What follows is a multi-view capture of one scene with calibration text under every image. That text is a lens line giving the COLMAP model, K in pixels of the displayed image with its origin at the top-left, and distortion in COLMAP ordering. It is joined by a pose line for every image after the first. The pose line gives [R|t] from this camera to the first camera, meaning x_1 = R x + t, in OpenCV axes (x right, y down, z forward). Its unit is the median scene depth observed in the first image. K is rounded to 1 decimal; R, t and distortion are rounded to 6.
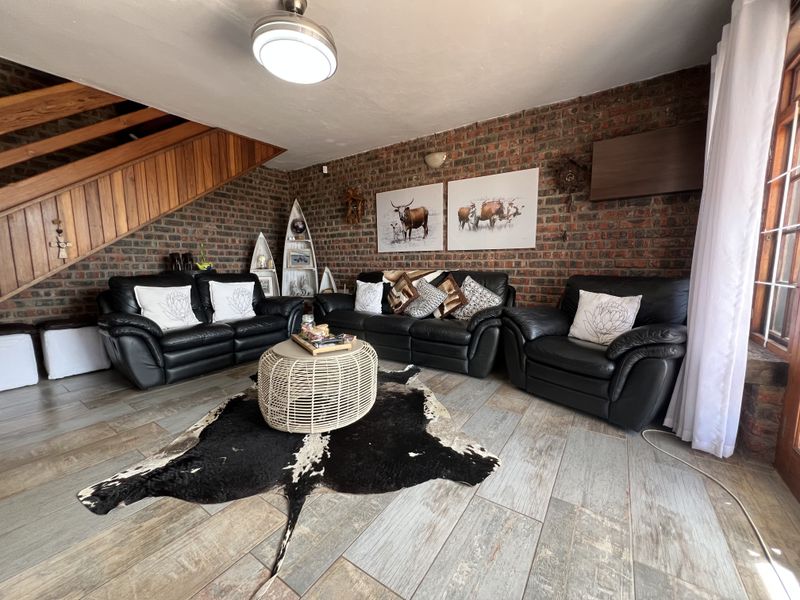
lens RADIAL K [[316.6, 0, 401.5], [0, 316.6, 302.2], [0, 0, 1]] dist [-0.003626, -0.000168]
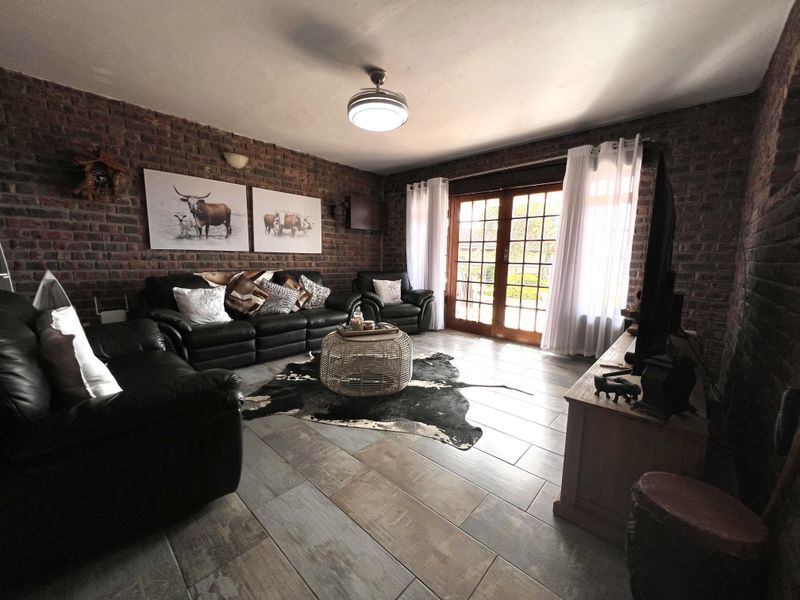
lens RADIAL K [[316.6, 0, 401.6], [0, 316.6, 300.2], [0, 0, 1]] dist [-0.003626, -0.000168]
pose [[0.145657, -0.121591, 0.981835, -0.899087], [0.103758, 0.988823, 0.107064, -0.070965], [-0.983879, 0.086279, 0.156645, 0.393636]]
